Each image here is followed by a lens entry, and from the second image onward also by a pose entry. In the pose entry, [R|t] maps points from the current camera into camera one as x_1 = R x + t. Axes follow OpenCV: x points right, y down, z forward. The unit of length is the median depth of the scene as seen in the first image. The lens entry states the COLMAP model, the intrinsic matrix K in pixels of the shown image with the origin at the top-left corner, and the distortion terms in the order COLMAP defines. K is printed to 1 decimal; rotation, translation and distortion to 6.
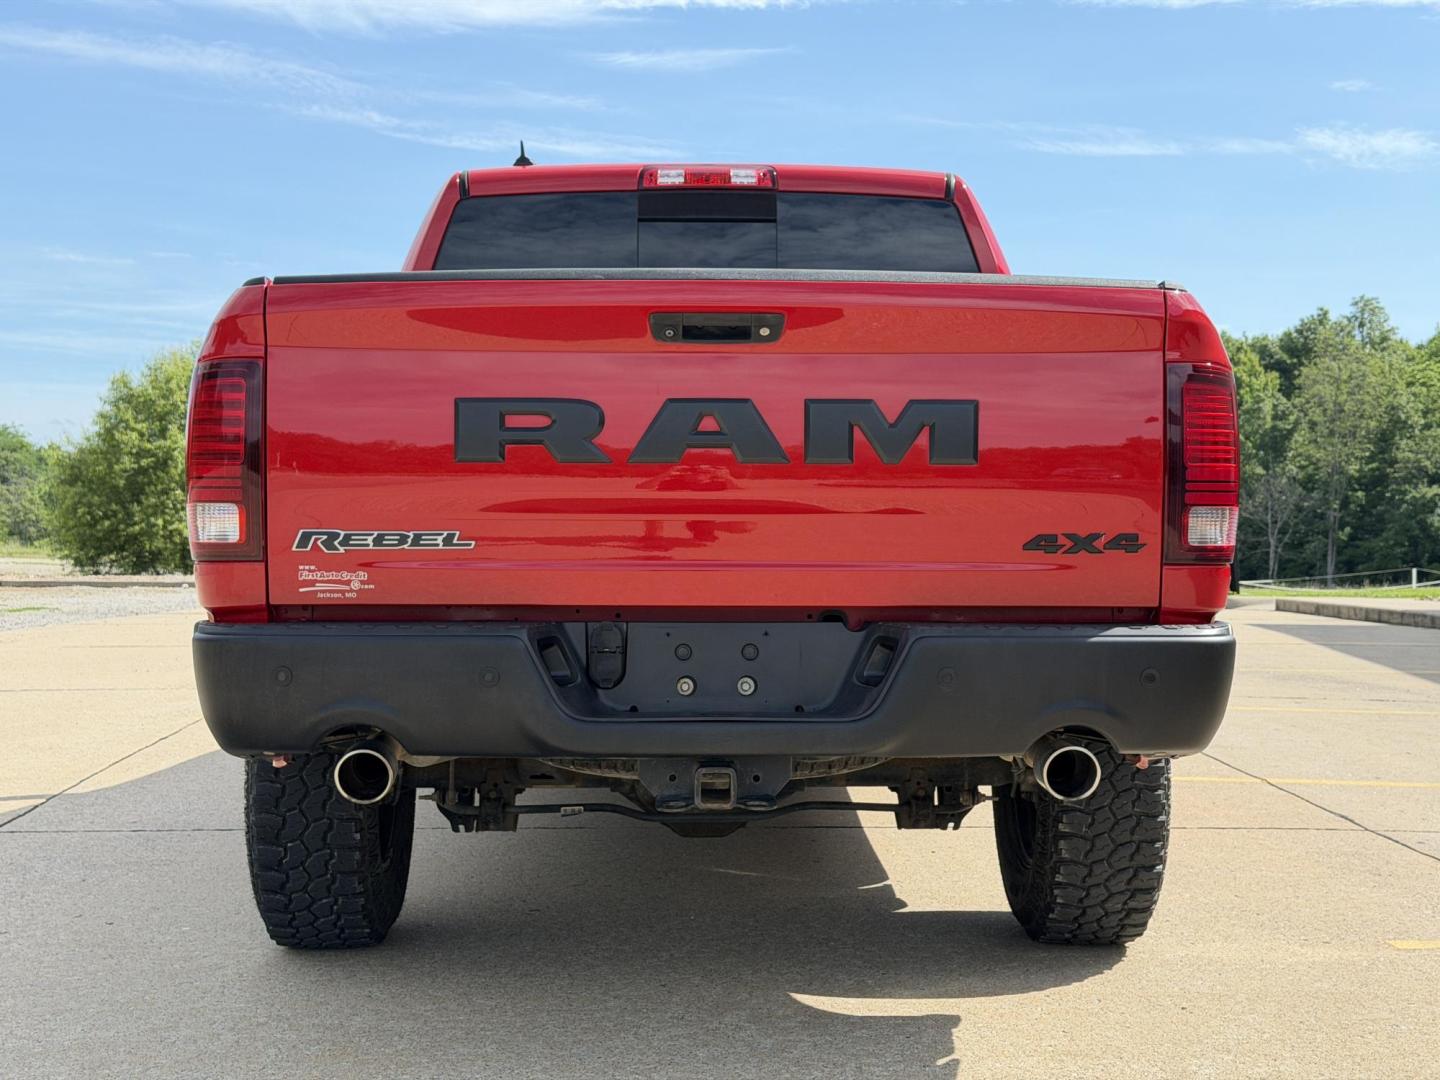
lens RADIAL K [[2092.6, 0, 708.3], [0, 2092.6, 536.8], [0, 0, 1]] dist [0.113610, 0.000000]
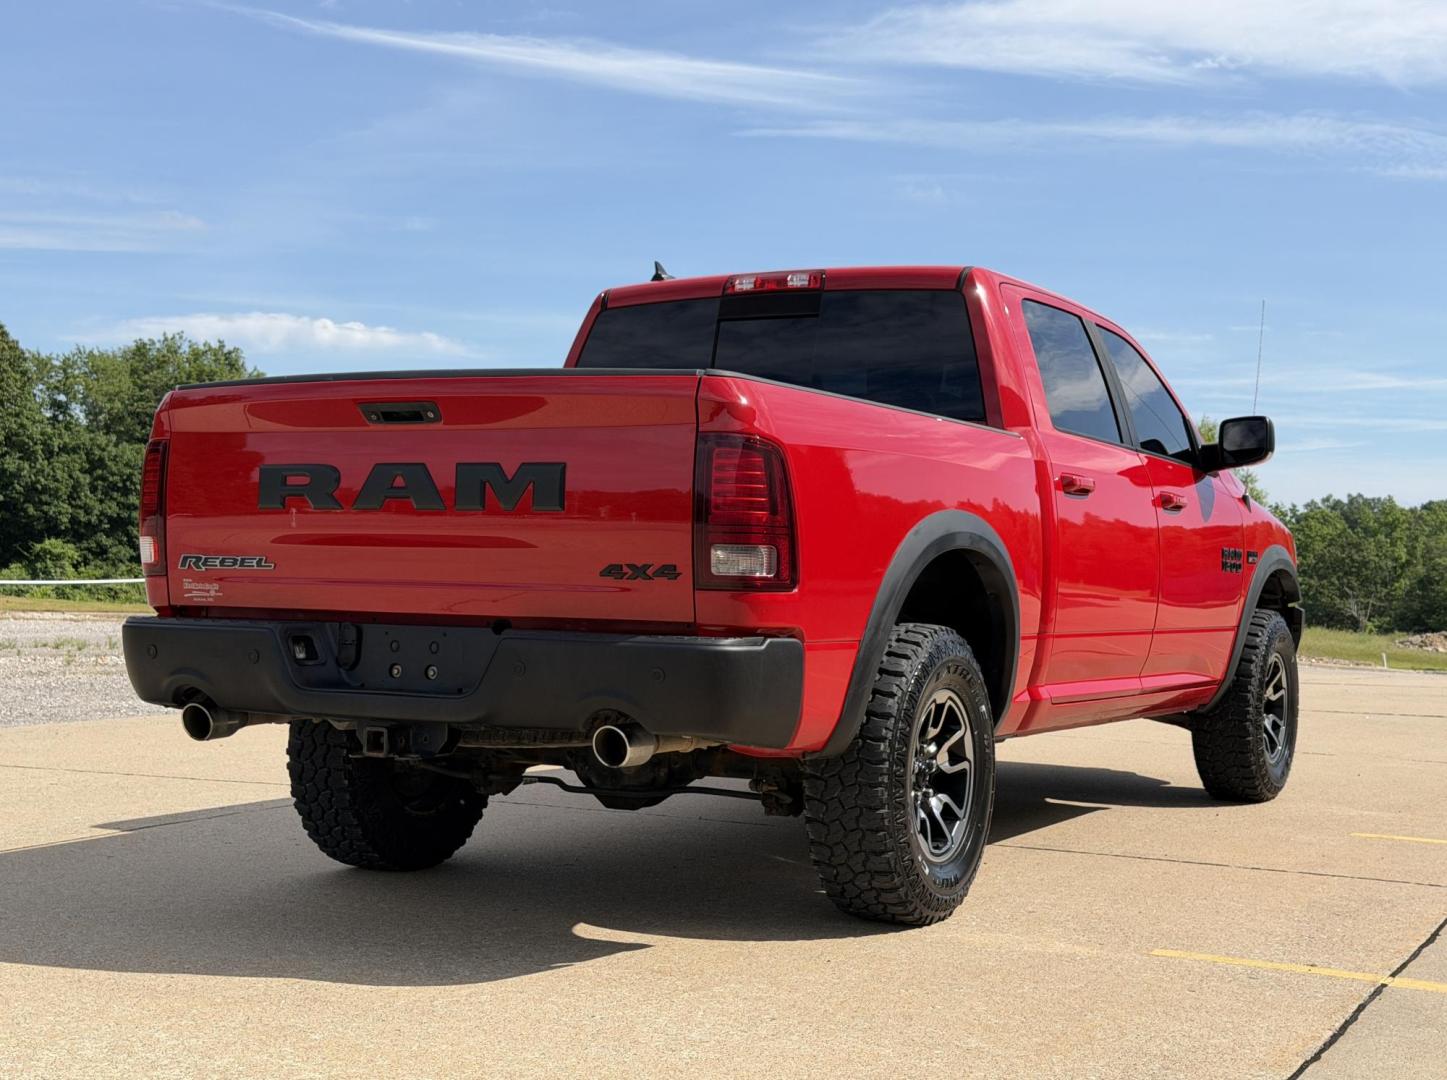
lens RADIAL K [[2102.7, 0, 665.4], [0, 2102.7, 536.7], [0, 0, 1]] dist [0.113610, 0.000000]
pose [[0.862272, 0.006555, -0.506403, 0.825992], [-0.024253, 0.999303, -0.028361, 0.017410], [0.505864, 0.036737, 0.861831, -0.112319]]
